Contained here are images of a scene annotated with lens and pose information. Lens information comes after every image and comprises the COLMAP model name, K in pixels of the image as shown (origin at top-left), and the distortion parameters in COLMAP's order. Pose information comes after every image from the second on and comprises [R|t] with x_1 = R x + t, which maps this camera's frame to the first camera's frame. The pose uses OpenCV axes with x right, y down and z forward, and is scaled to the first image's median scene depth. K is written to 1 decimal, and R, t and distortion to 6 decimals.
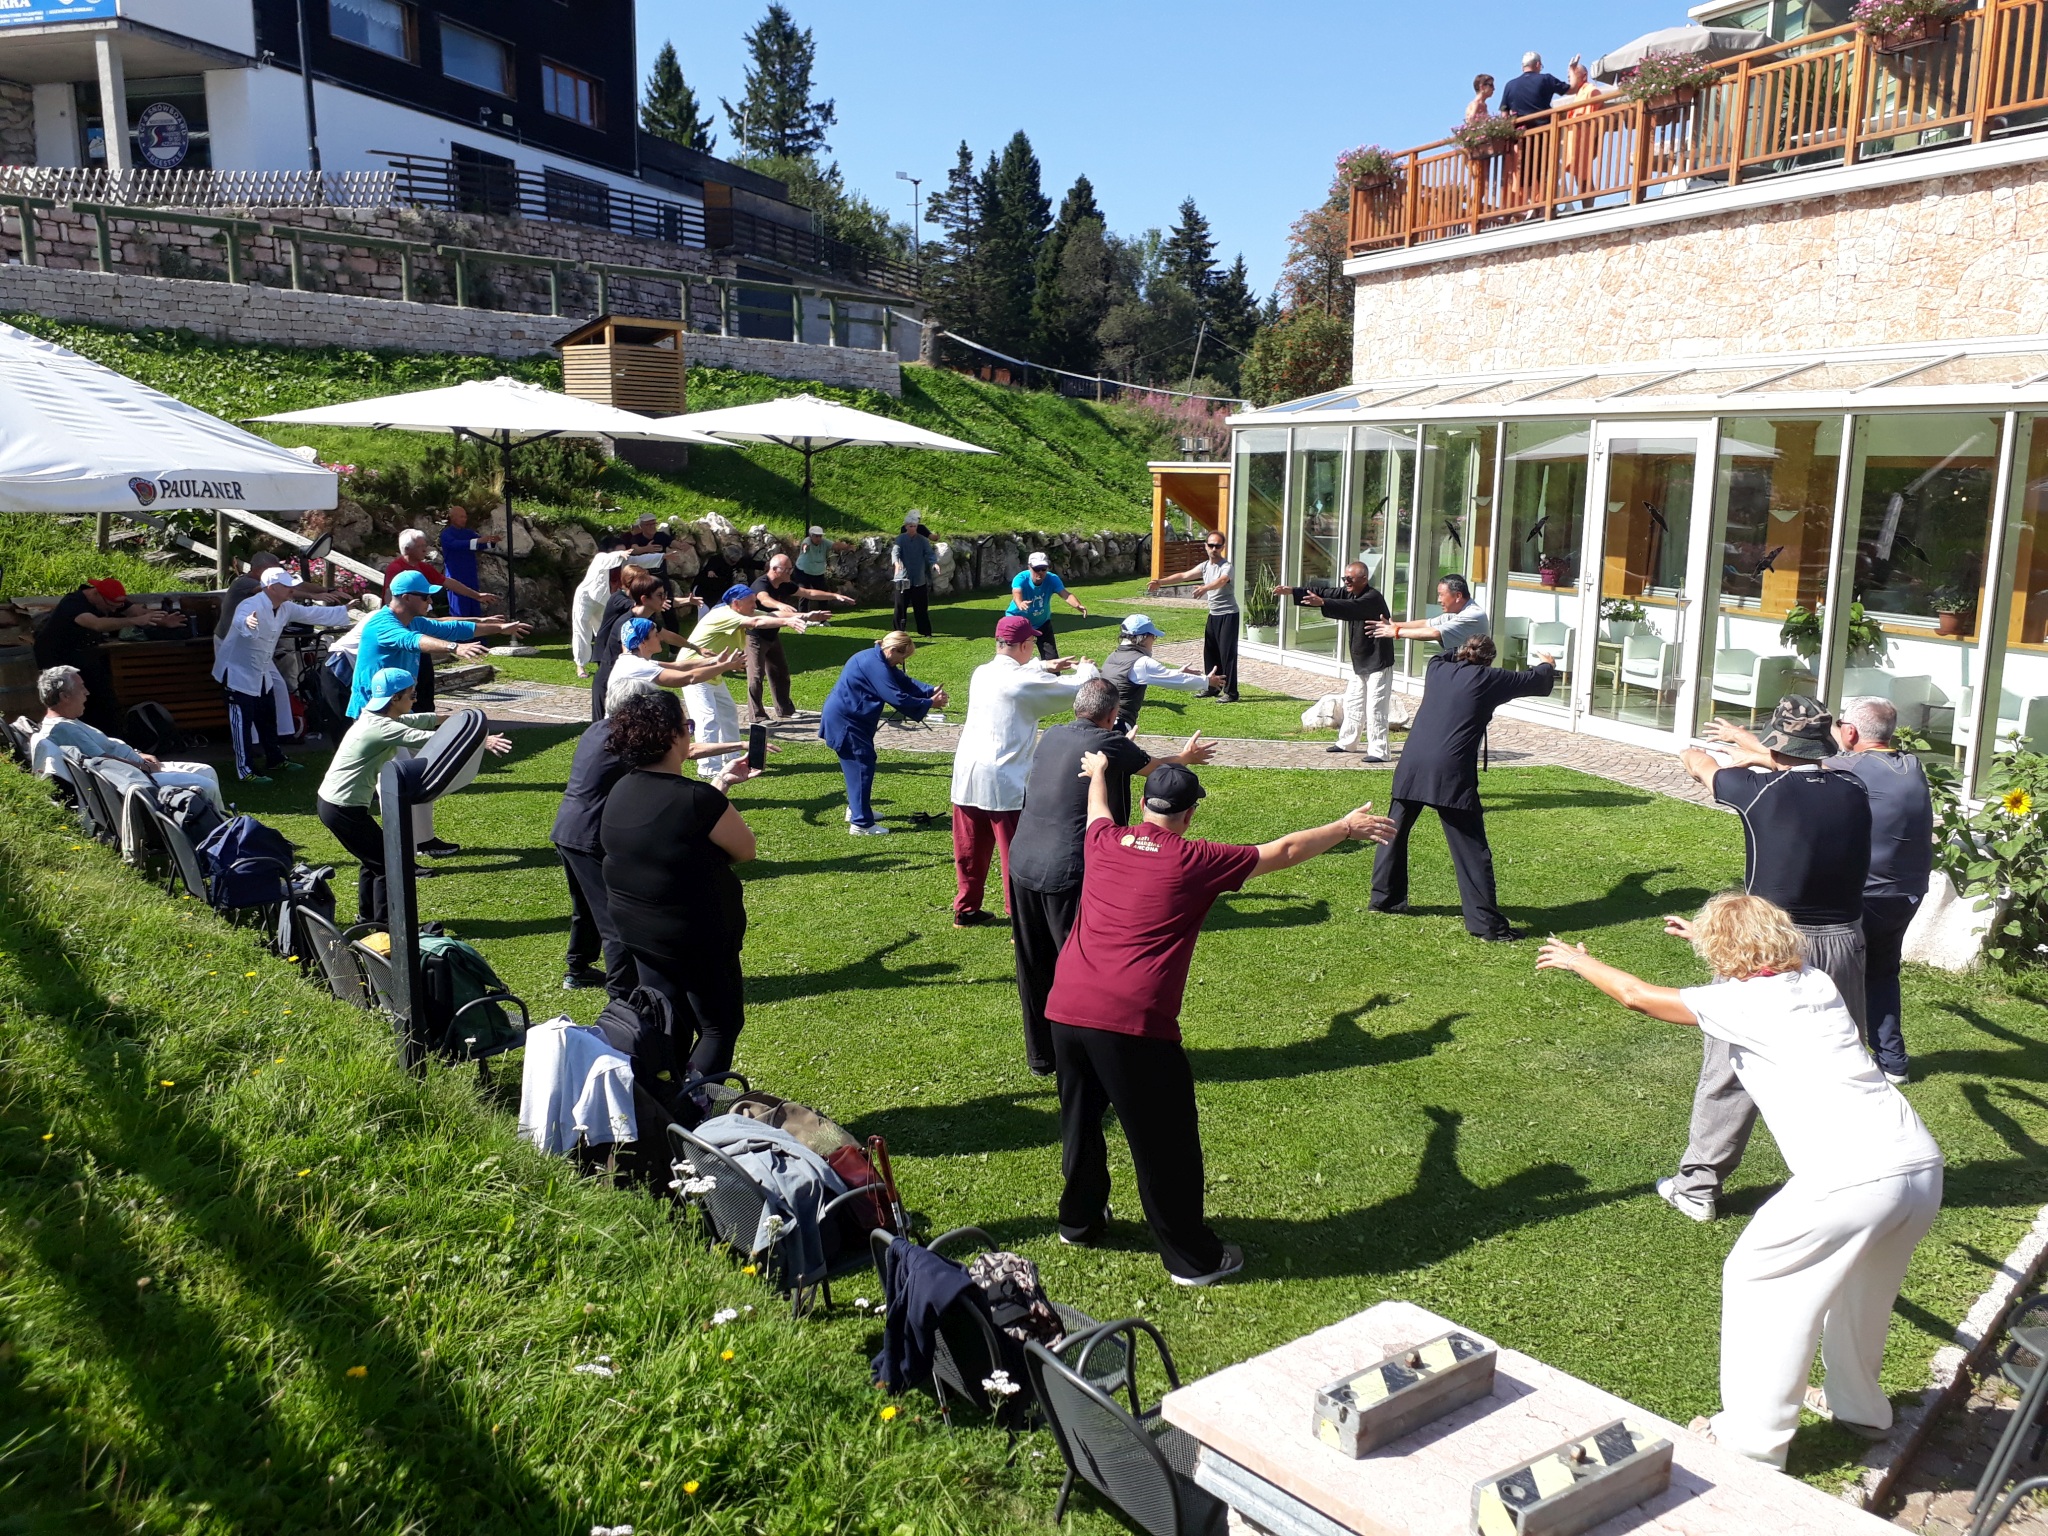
lens RADIAL K [[1654.7, 0, 1060.1], [0, 1654.7, 815.9], [0, 0, 1]] dist [0.027854, -0.039074]
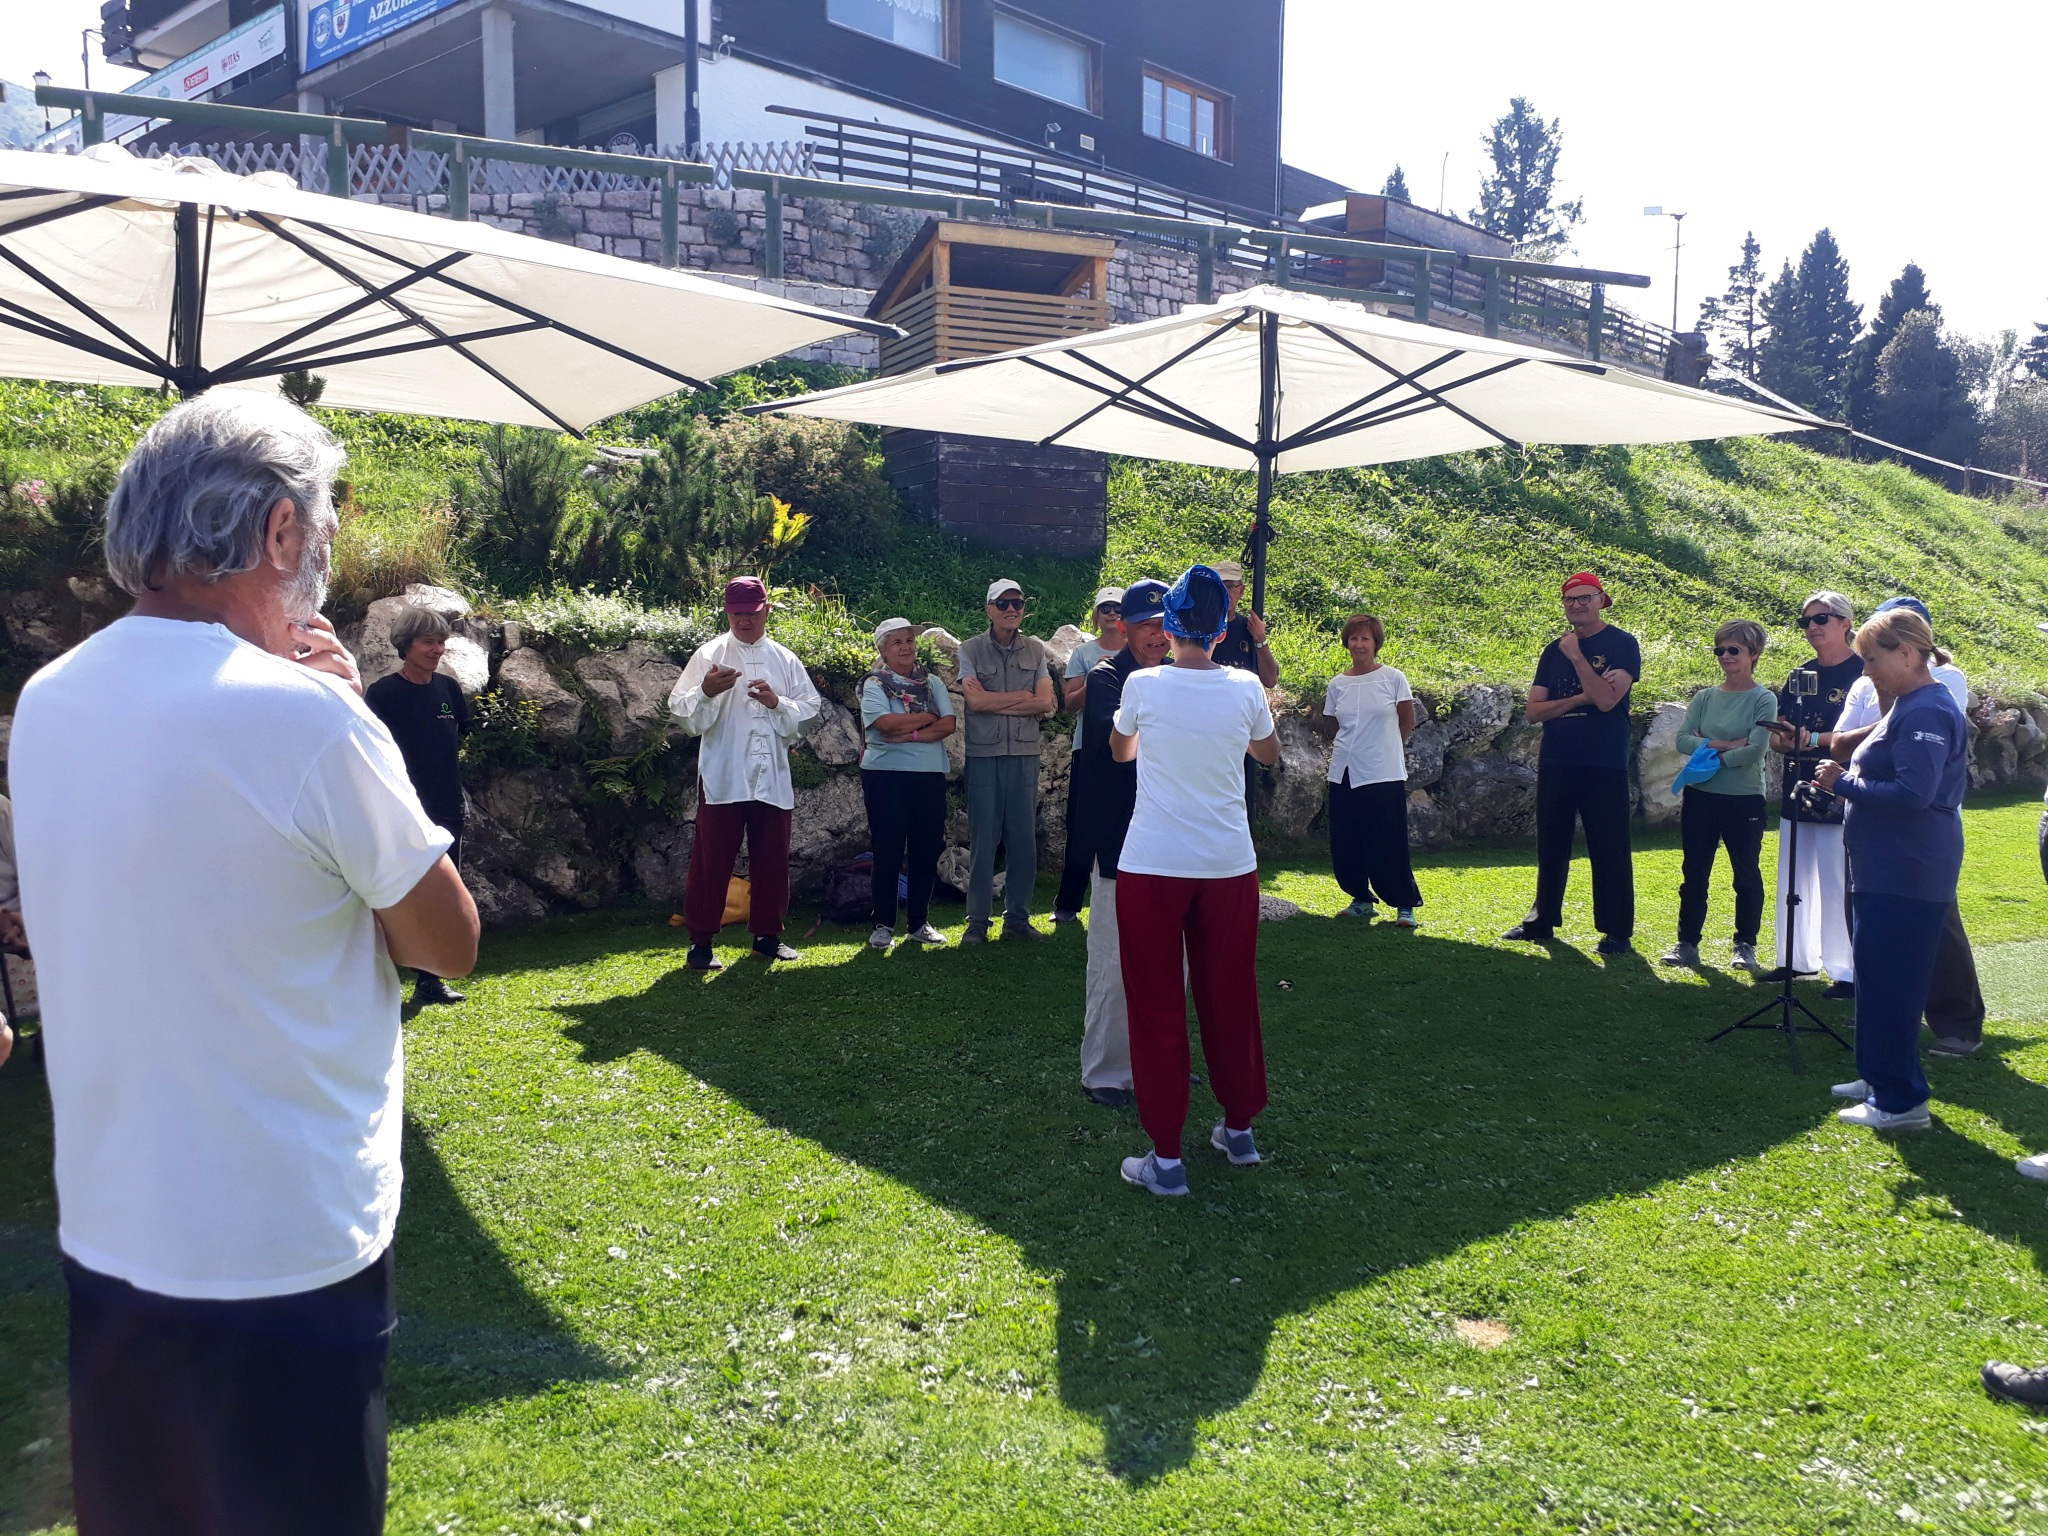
lens RADIAL K [[1654.7, 0, 1022.9], [0, 1654.7, 781.8], [0, 0, 1]] dist [0.027854, -0.039074]
pose [[0.896600, 0.032711, -0.441631, -0.026059], [-0.086522, 0.990988, -0.102257, -0.072093], [0.434306, 0.129894, 0.891350, 0.452295]]
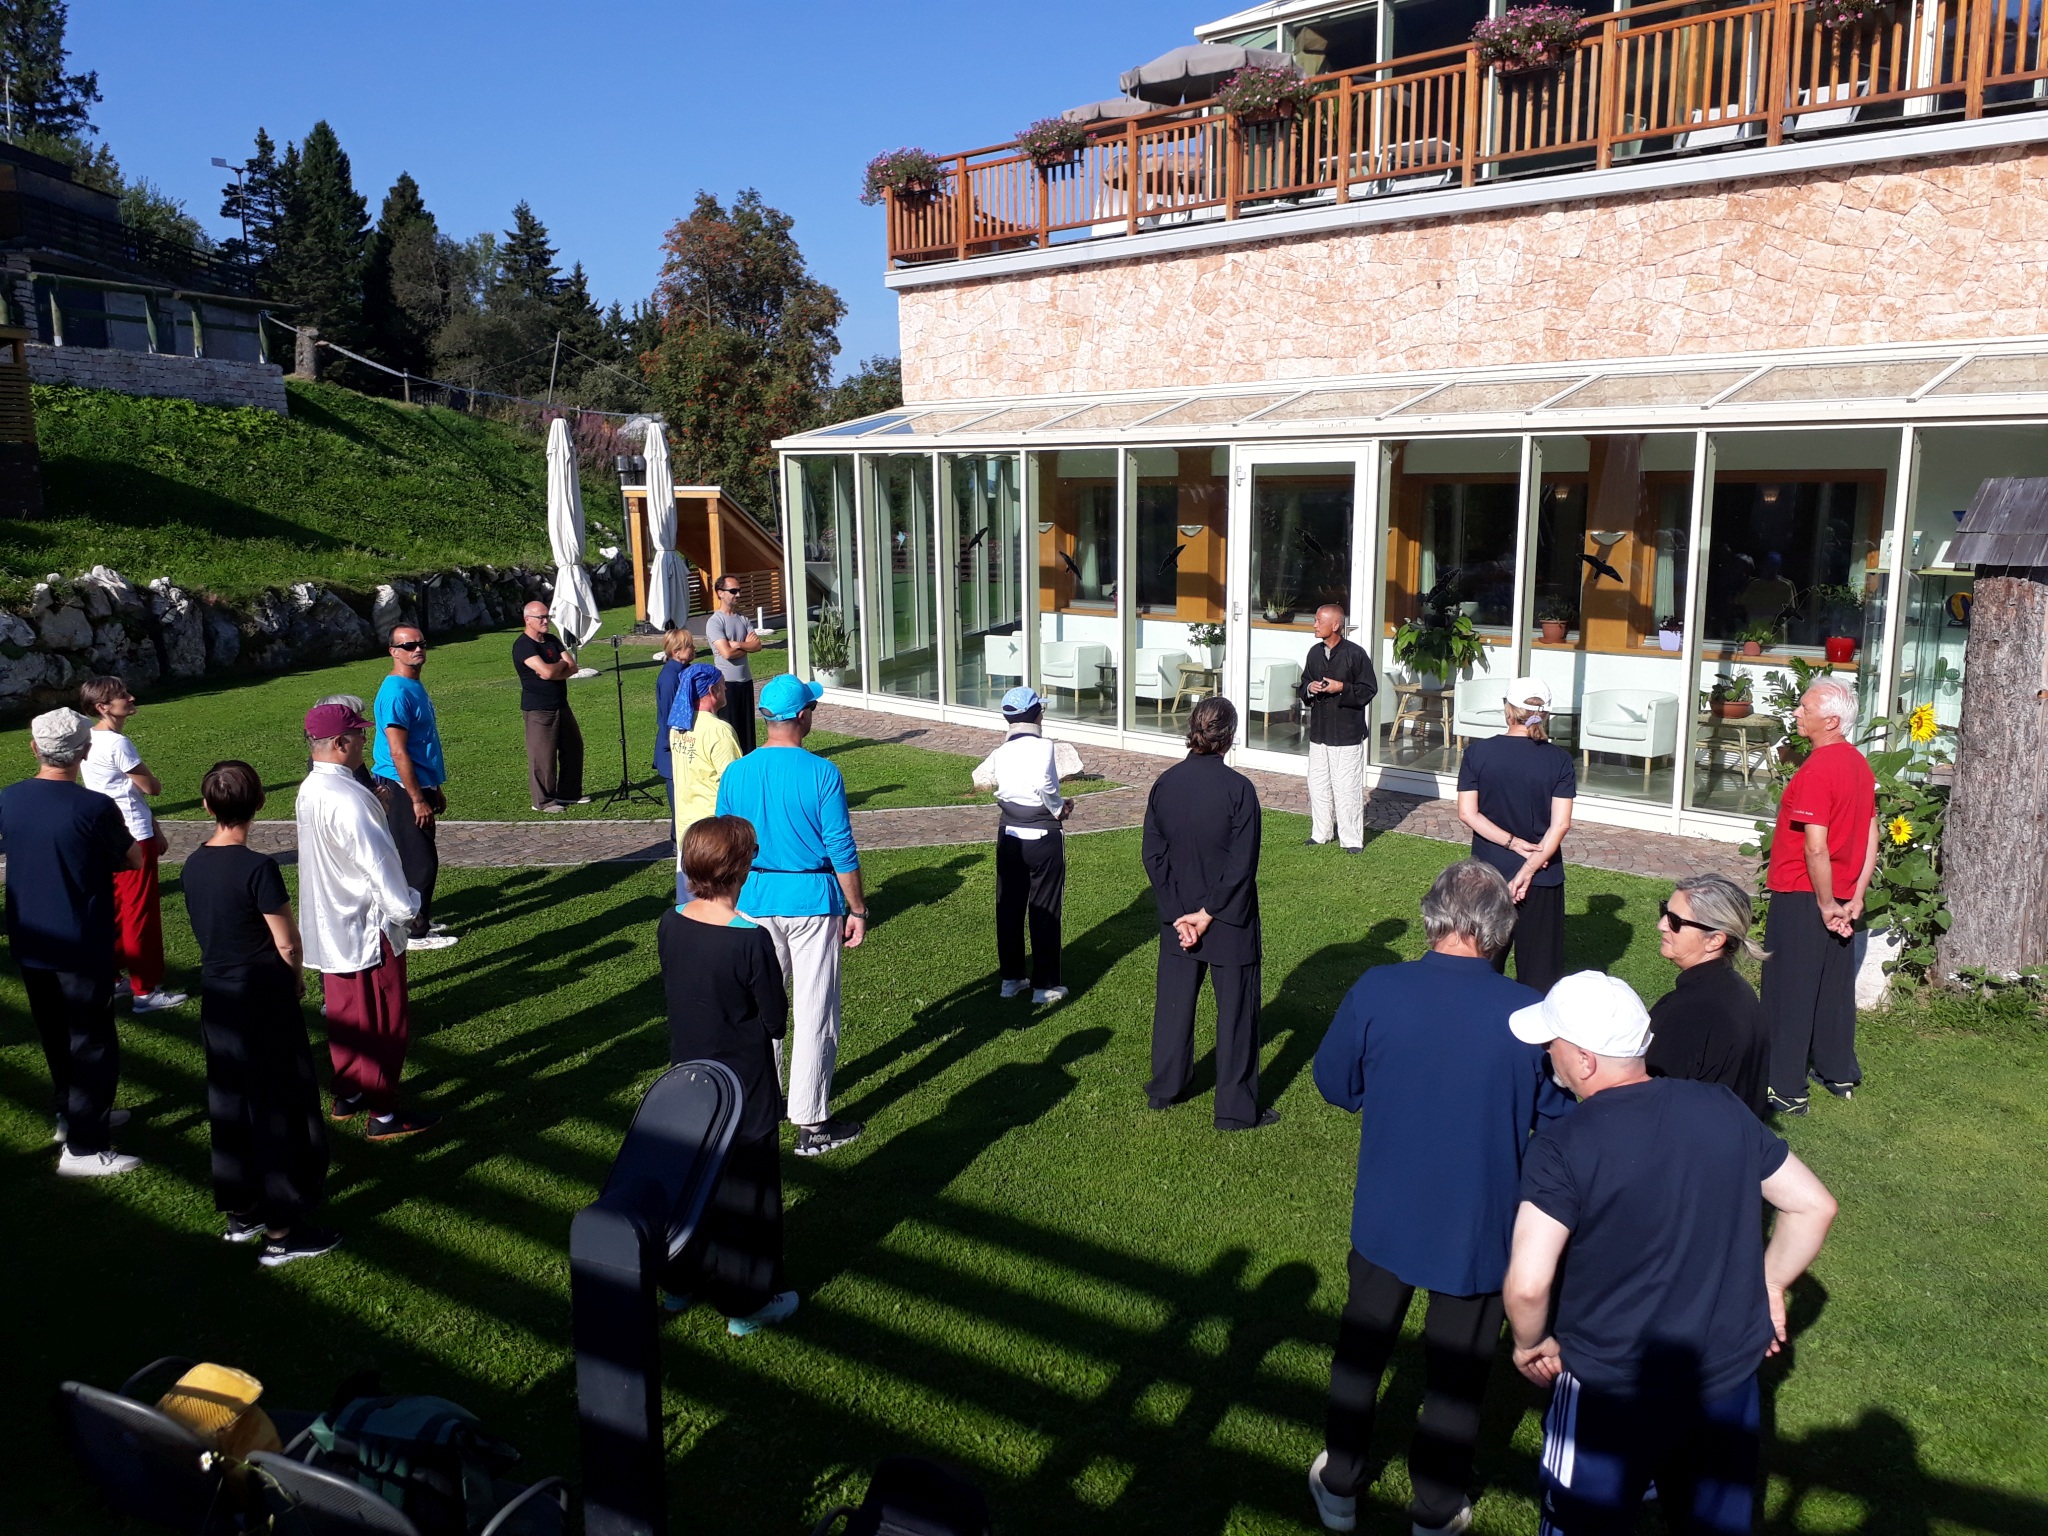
lens RADIAL K [[1654.7, 0, 1053.0], [0, 1654.7, 812.1], [0, 0, 1]] dist [0.027854, -0.039074]
pose [[0.927967, -0.095275, 0.360277, -0.059983], [0.098455, 0.995096, 0.009561, -0.019618], [-0.359421, 0.026598, 0.932796, 0.064185]]
